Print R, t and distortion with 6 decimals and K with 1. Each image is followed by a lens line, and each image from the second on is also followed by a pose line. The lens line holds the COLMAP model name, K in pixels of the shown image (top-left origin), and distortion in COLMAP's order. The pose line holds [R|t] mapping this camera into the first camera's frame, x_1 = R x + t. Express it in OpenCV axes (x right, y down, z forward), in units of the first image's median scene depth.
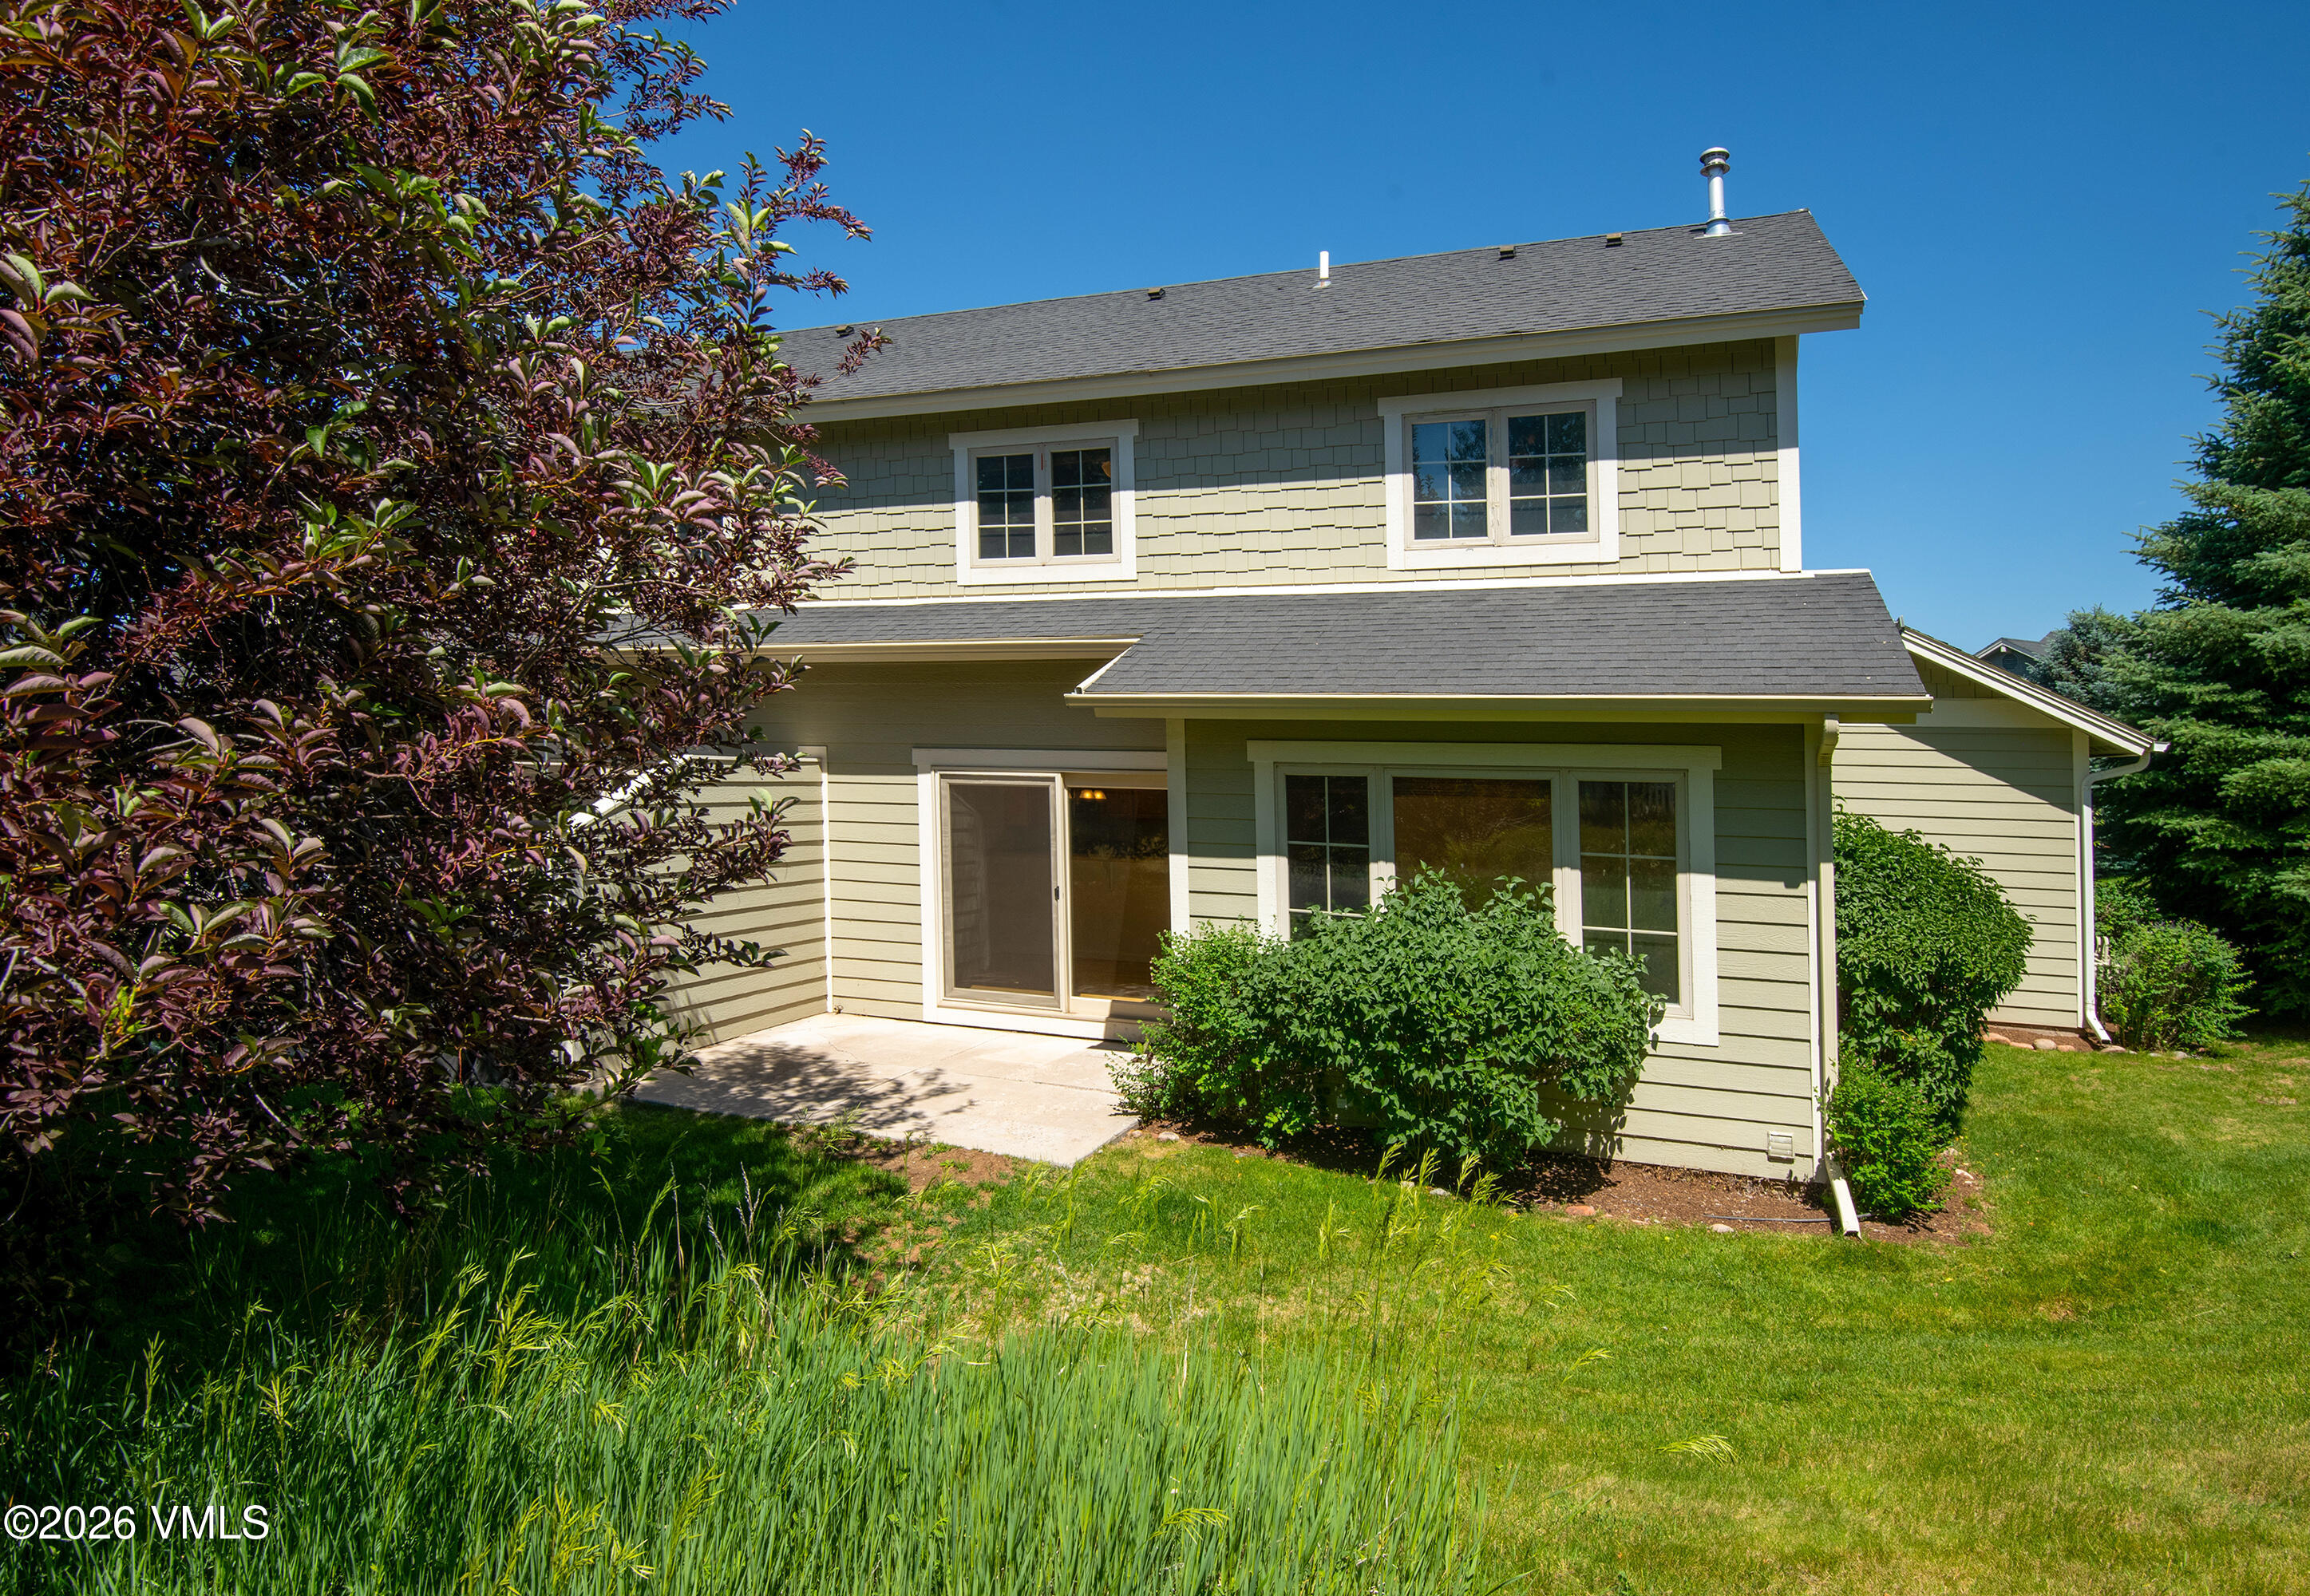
lens RADIAL K [[1356.3, 0, 1155.5], [0, 1356.3, 758.8], [0, 0, 1]] dist [0.002032, -0.000299]
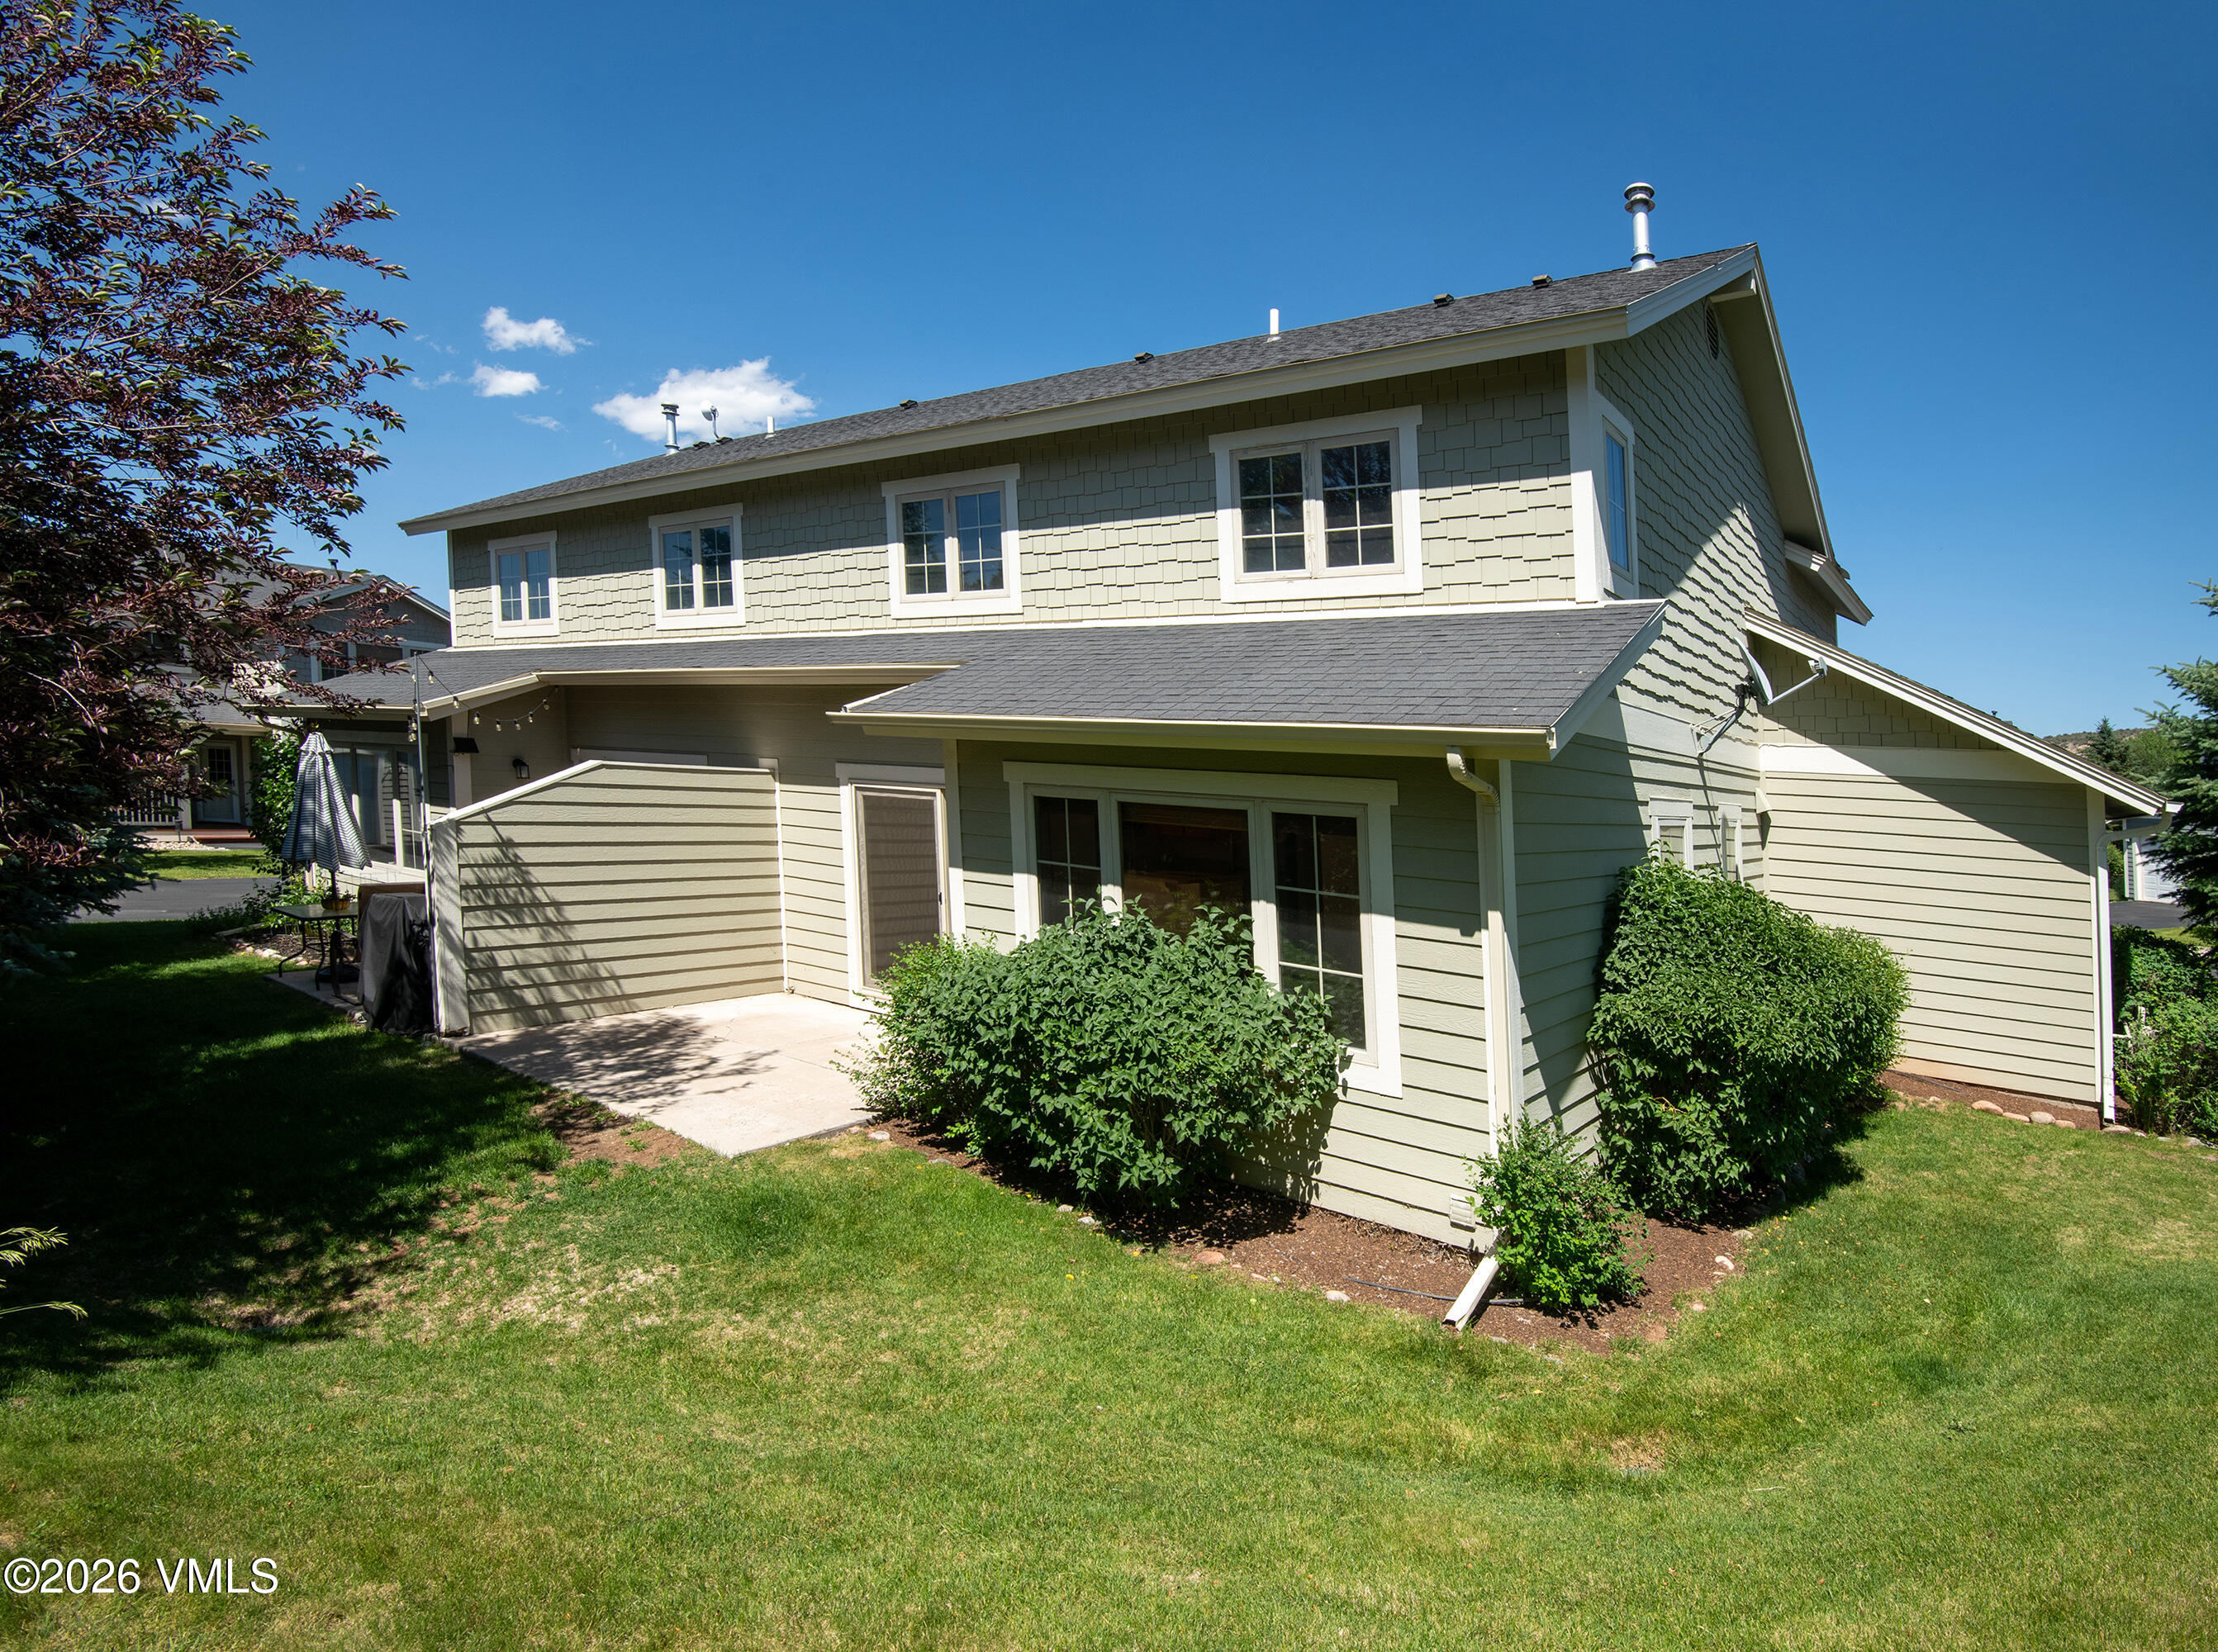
lens RADIAL K [[1145.6, 0, 1176.2], [0, 1145.6, 781.2], [0, 0, 1]] dist [-0.002451, -0.012778]
pose [[0.977741, 0.035166, -0.206848, 0.365334], [-0.036140, 0.999346, -0.000931, -0.002091], [0.206680, 0.008386, 0.978373, 0.162677]]
